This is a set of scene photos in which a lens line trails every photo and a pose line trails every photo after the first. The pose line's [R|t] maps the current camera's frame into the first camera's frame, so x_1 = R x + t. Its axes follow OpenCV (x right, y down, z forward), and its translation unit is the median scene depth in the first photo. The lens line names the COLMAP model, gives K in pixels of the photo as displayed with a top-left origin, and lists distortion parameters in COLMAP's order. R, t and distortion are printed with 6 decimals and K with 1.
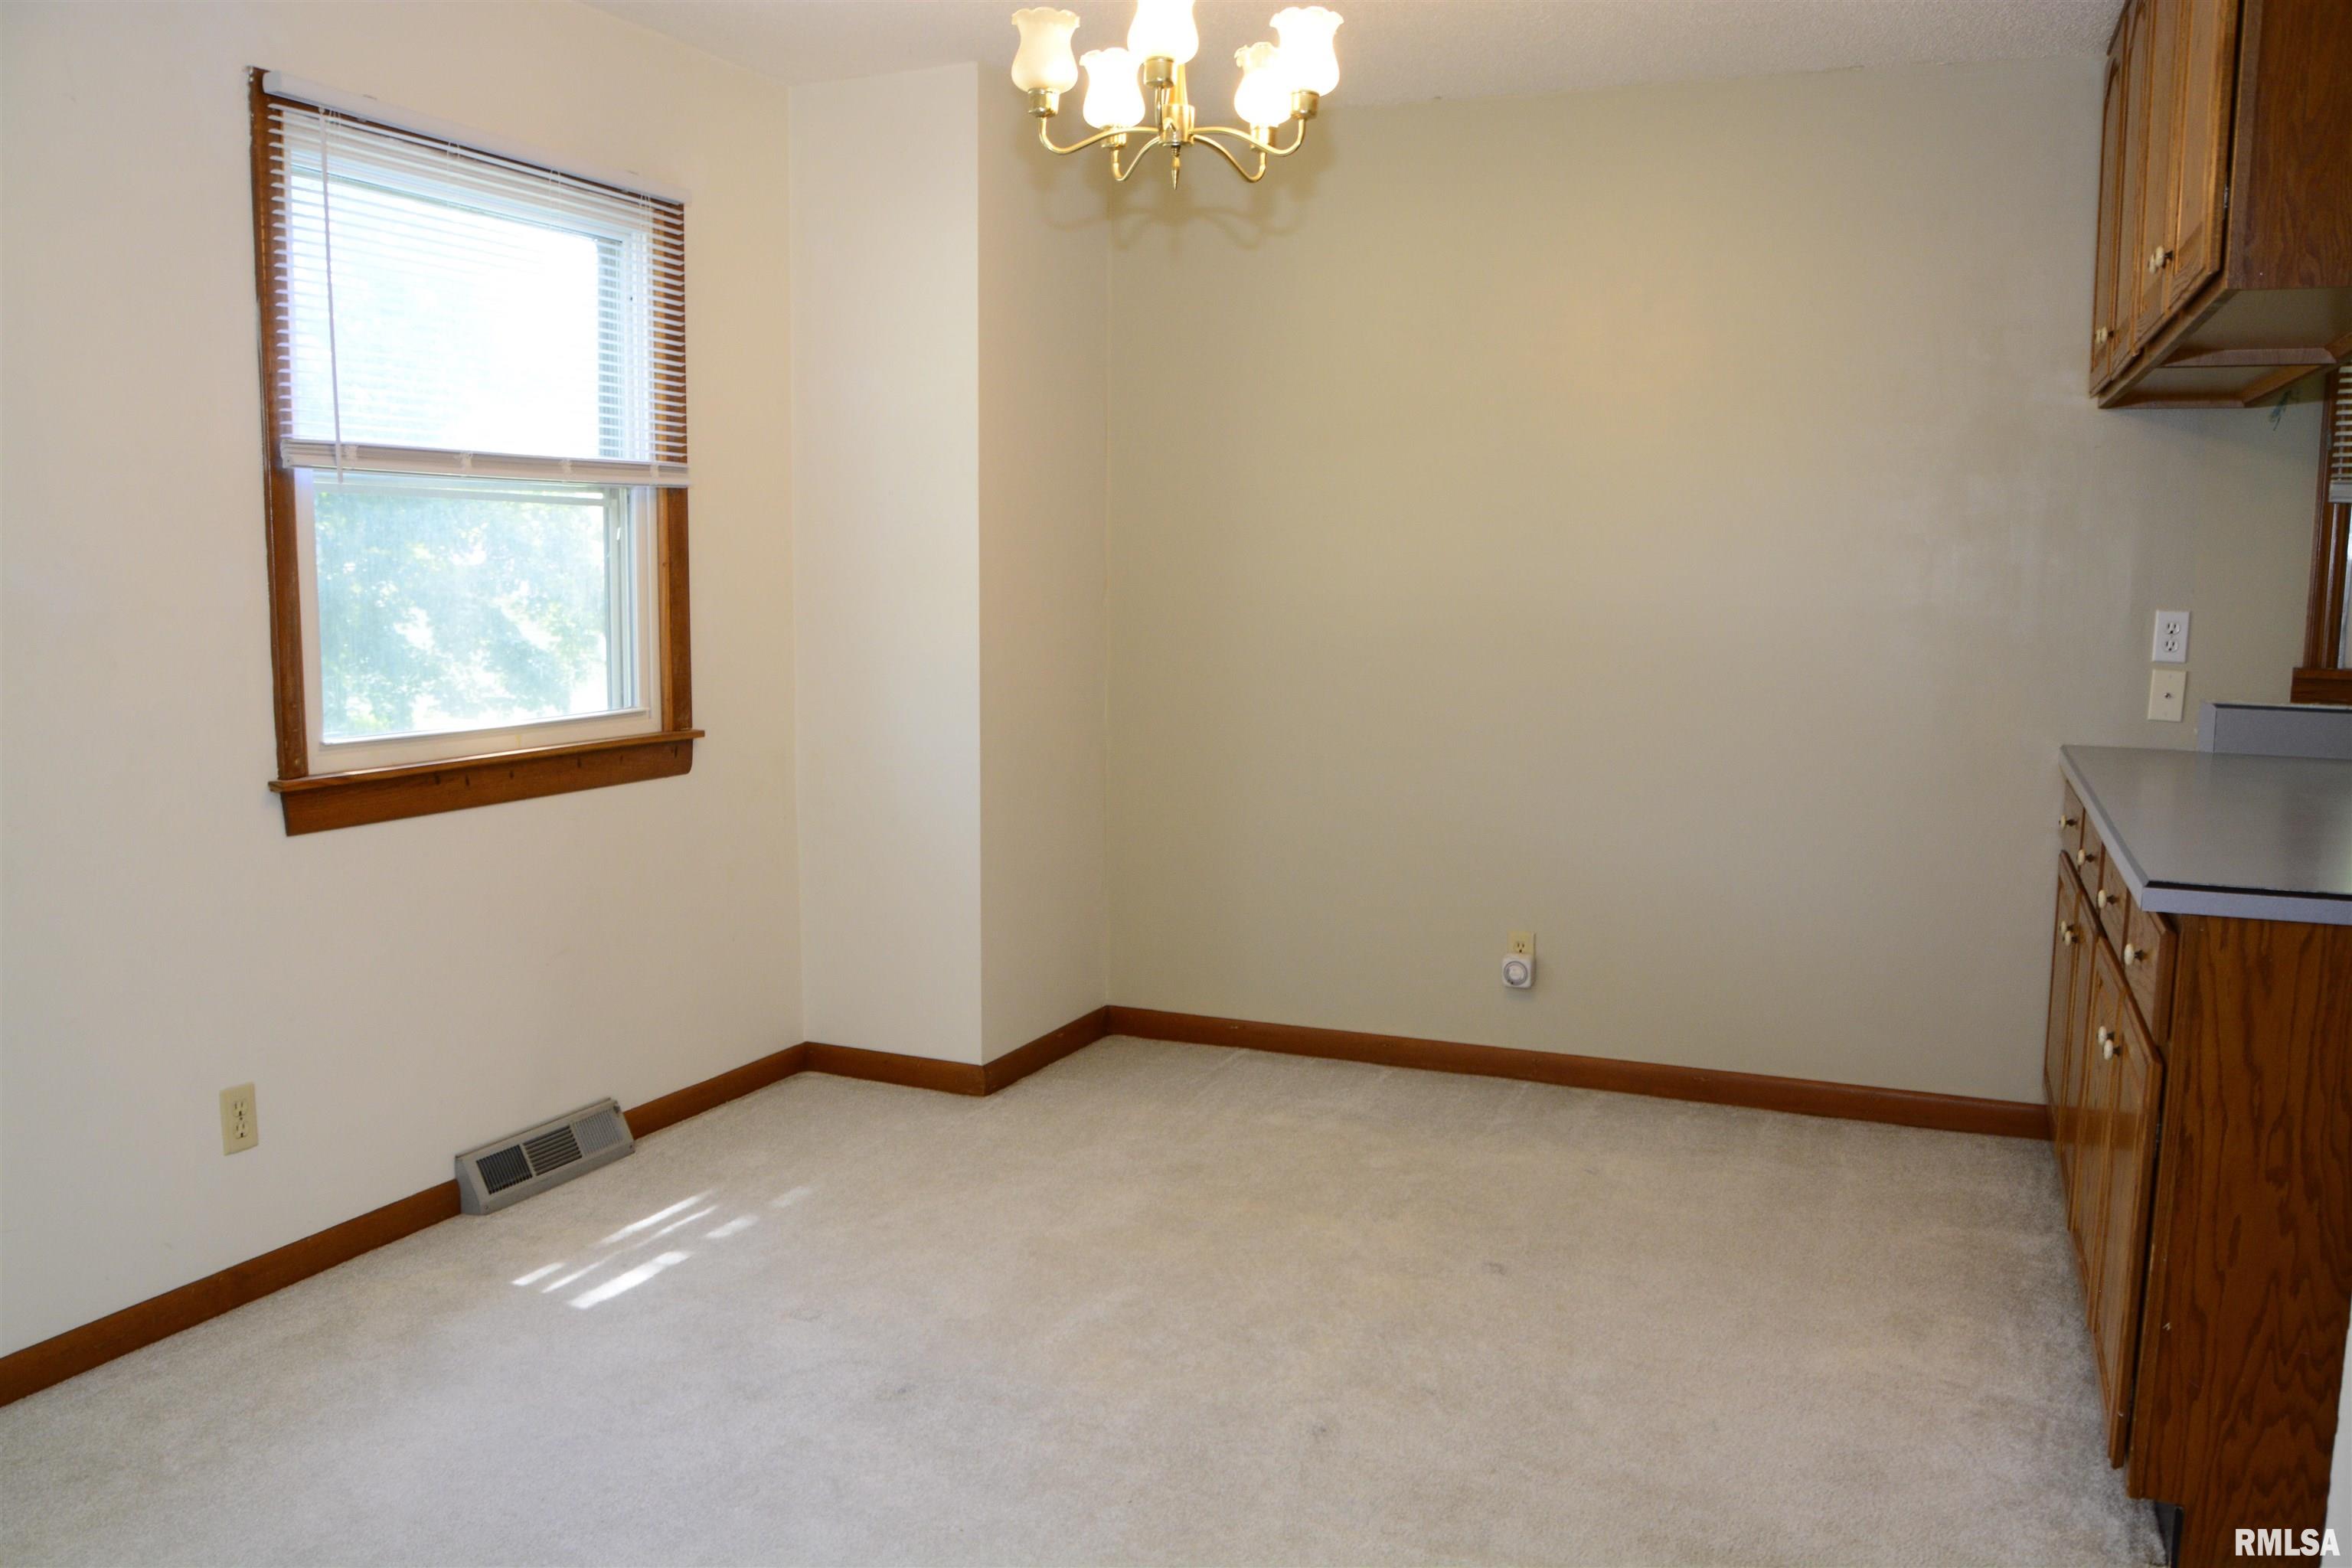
lens RADIAL K [[1862.3, 0, 1191.9], [0, 1862.3, 807.7], [0, 0, 1]] dist [-0.060933, 0.010100]
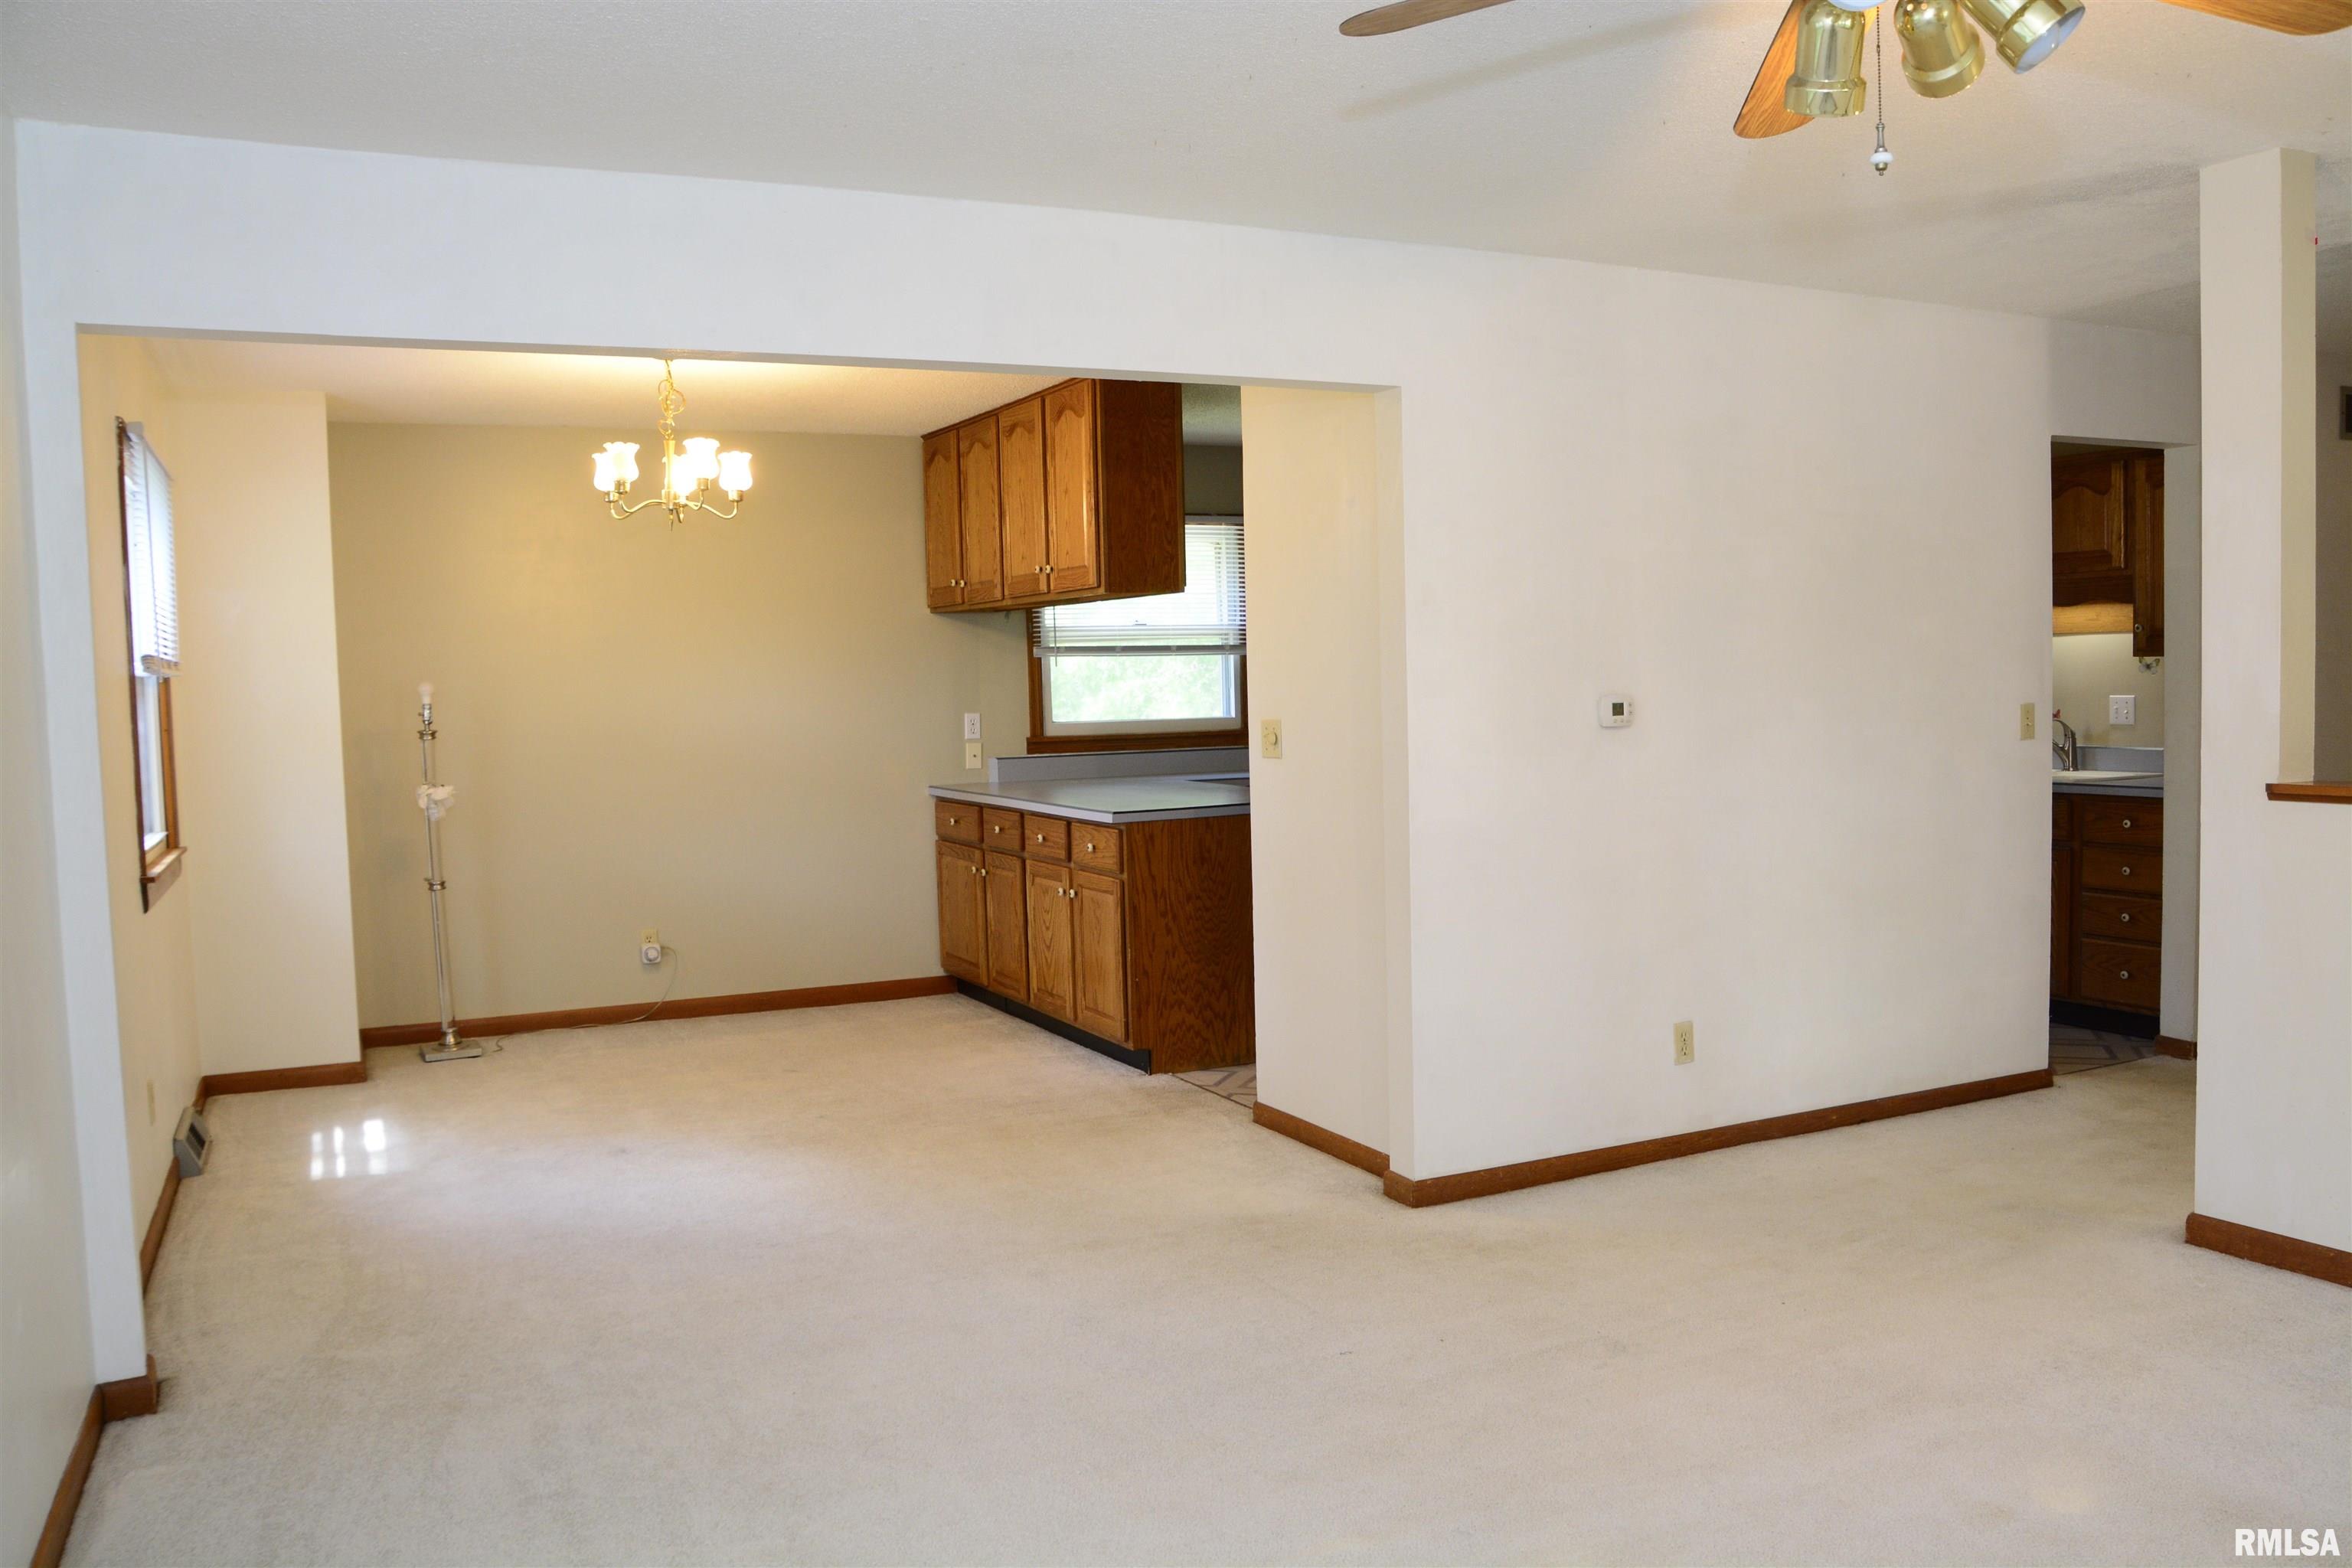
lens RADIAL K [[1862.3, 0, 1176.3], [0, 1862.3, 788.1], [0, 0, 1]] dist [-0.060933, 0.010100]
pose [[0.663559, -0.075380, 0.744317, -0.840884], [0.131205, 0.991217, -0.016584, 0.036615], [-0.736529, 0.108663, 0.667621, -0.518859]]
